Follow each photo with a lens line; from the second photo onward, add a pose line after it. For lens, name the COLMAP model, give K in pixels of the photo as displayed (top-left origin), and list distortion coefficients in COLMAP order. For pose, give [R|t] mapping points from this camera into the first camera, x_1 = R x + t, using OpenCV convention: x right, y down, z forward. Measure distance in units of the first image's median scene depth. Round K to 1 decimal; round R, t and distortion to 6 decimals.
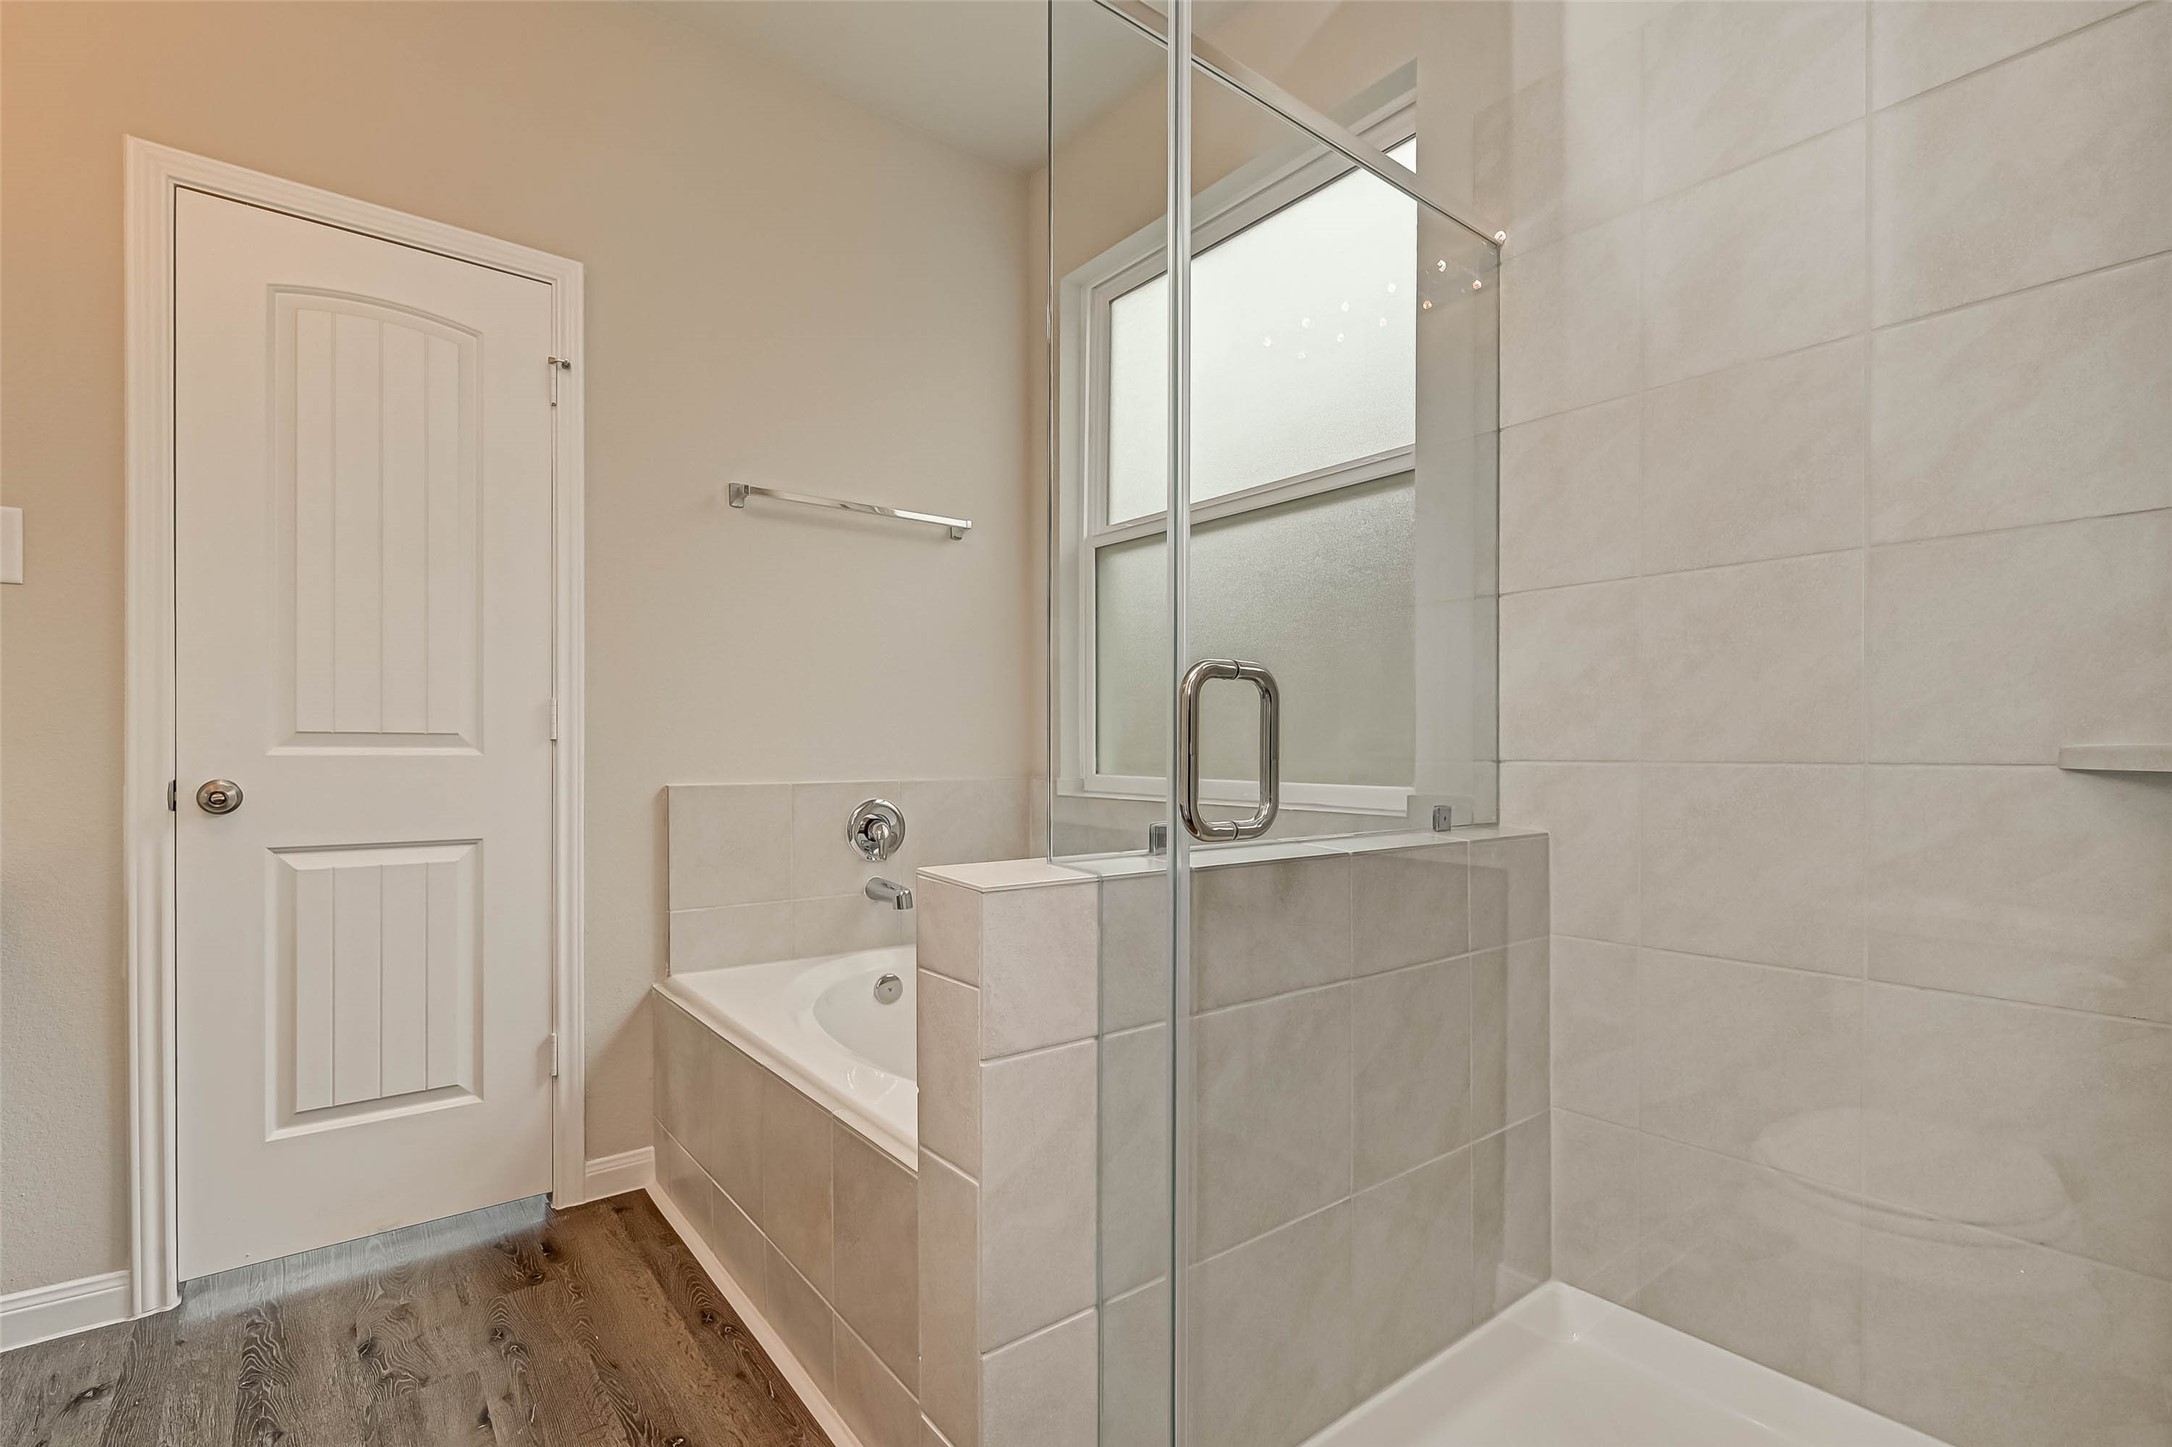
lens RADIAL K [[987.7, 0, 1086.0], [0, 987.7, 723.5], [0, 0, 1]] dist [-0.000902, -0.000379]
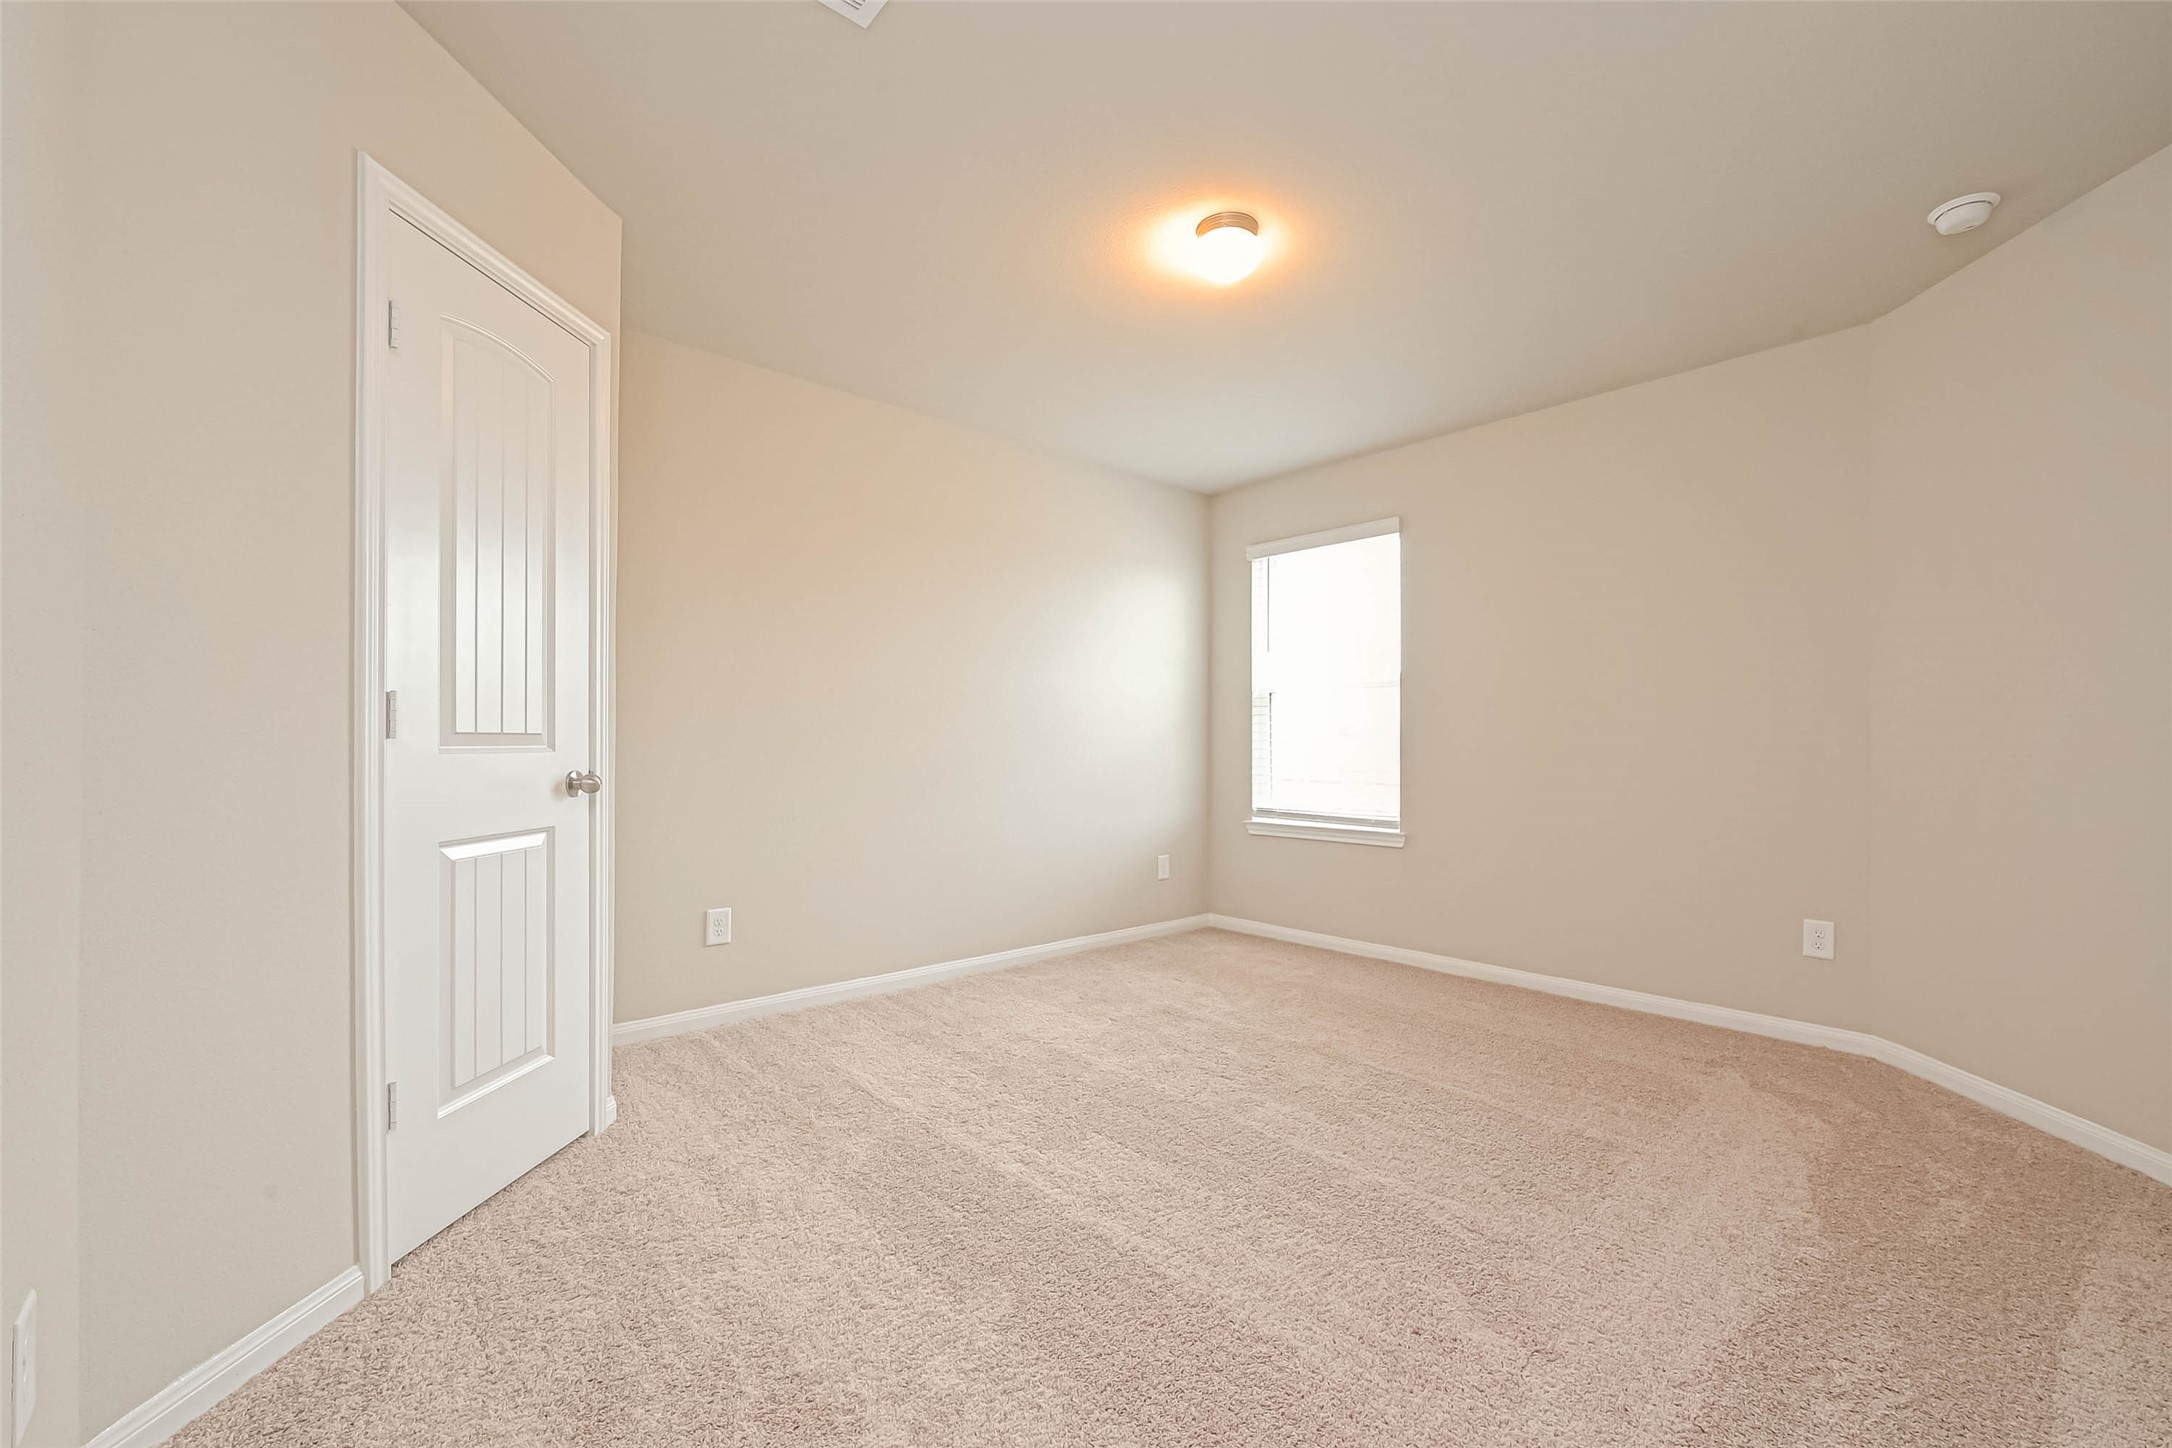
lens RADIAL K [[987.7, 0, 1086.0], [0, 987.7, 724.0], [0, 0, 1]] dist [-0.000902, -0.000379]
pose [[0.669488, -0.004571, 0.742809, -1.136375], [0.003261, 0.999990, 0.003215, -0.001613], [-0.742816, 0.000270, 0.669496, -0.224302]]
